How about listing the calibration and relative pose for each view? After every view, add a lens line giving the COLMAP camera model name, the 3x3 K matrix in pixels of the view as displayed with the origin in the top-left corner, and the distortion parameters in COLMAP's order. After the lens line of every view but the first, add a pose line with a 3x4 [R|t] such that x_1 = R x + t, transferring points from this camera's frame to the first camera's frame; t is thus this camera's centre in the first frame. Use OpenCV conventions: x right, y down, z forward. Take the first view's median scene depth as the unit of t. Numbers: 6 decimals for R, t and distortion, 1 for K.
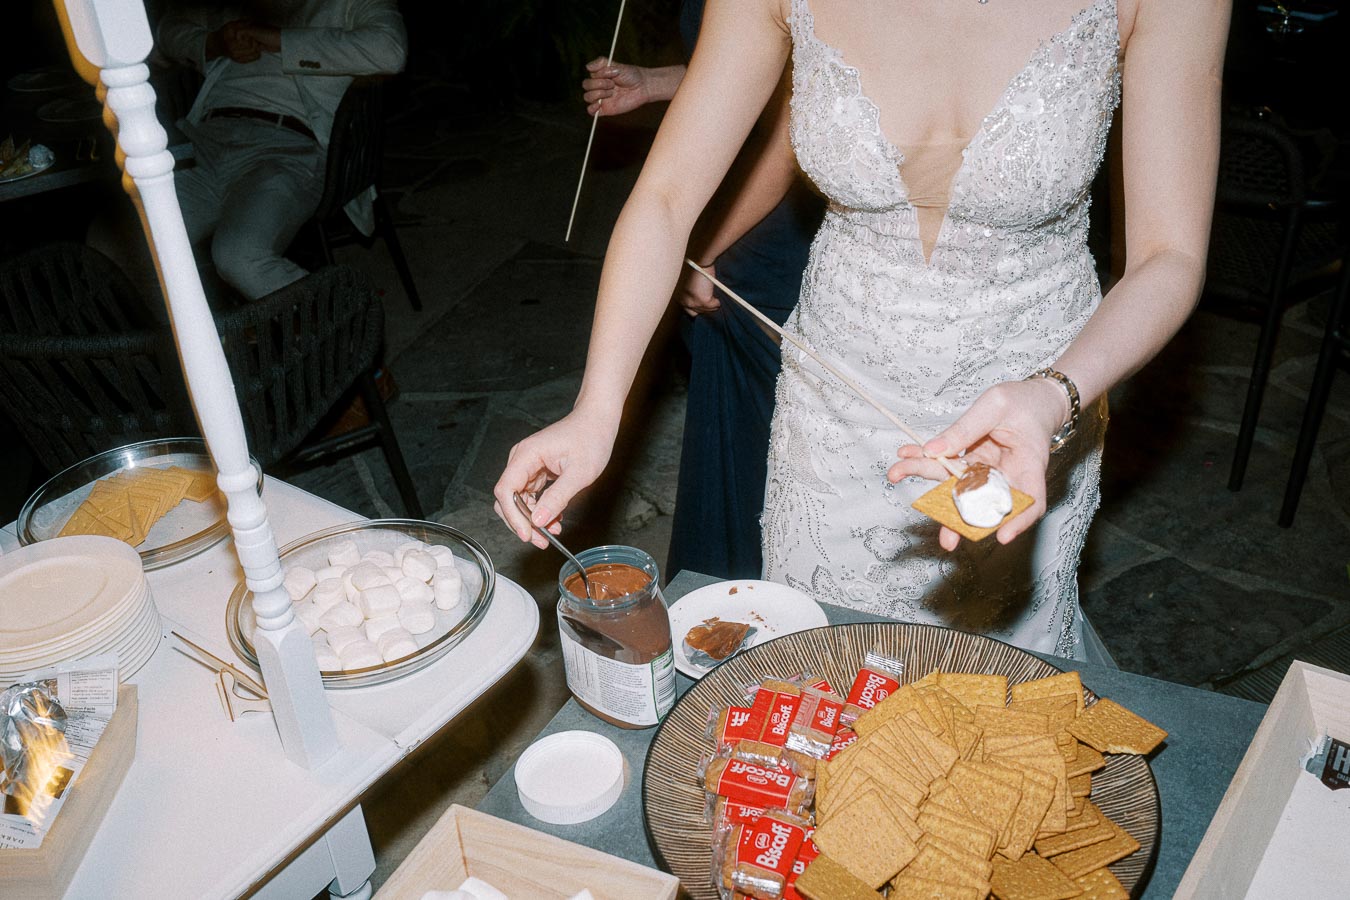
lens RADIAL K [[1282.4, 0, 675.0], [0, 1282.4, 450.0], [0, 0, 1]] dist [-0.021942, -0.002716]
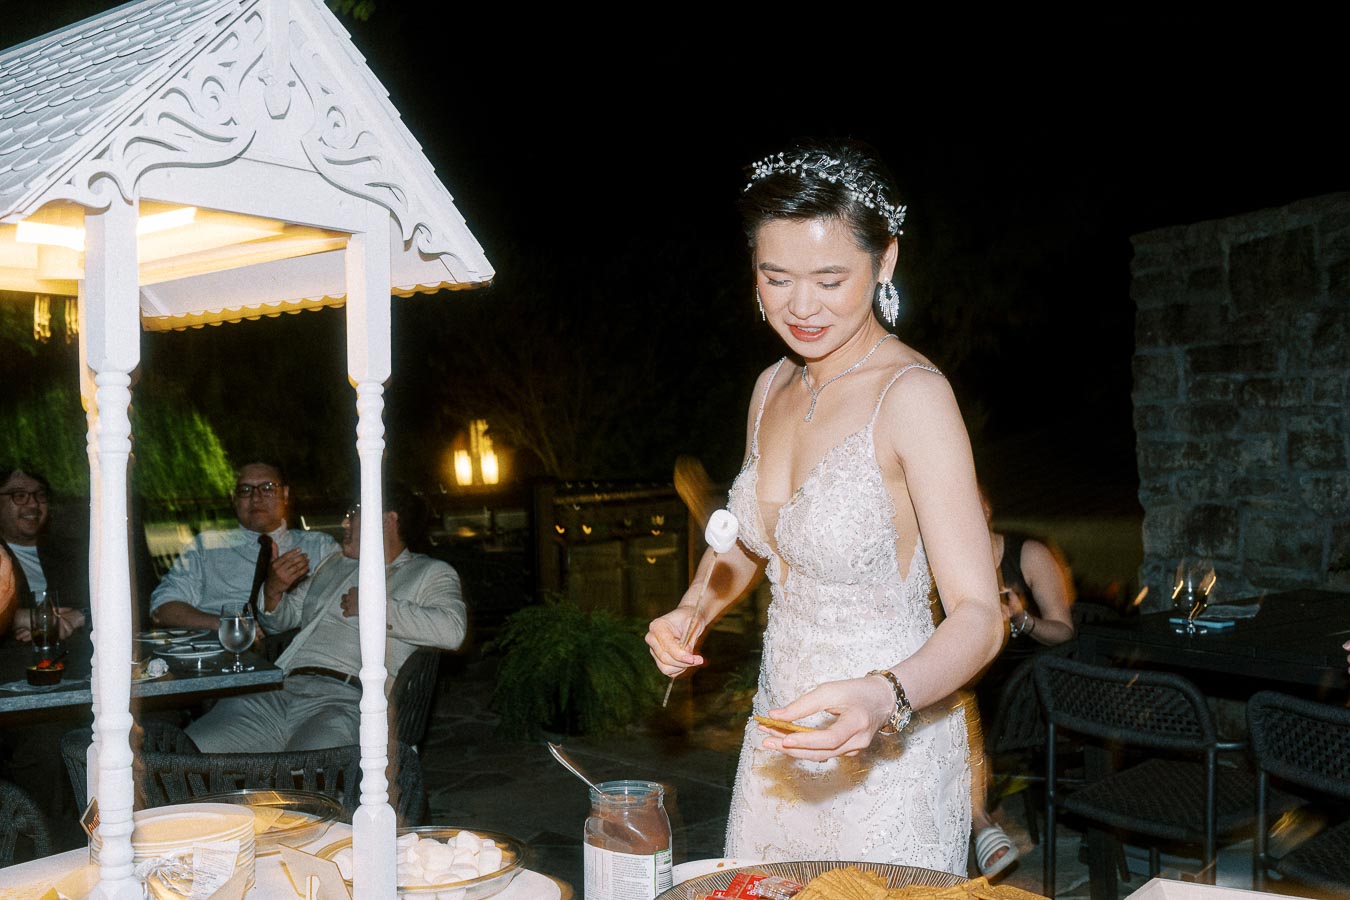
lens RADIAL K [[1282.4, 0, 675.0], [0, 1282.4, 450.0], [0, 0, 1]] dist [-0.021942, -0.002716]
pose [[0.999210, 0.036222, -0.016320, 0.002999], [-0.039348, 0.845530, -0.532477, 0.185232], [-0.005488, 0.532698, 0.846287, -0.113184]]
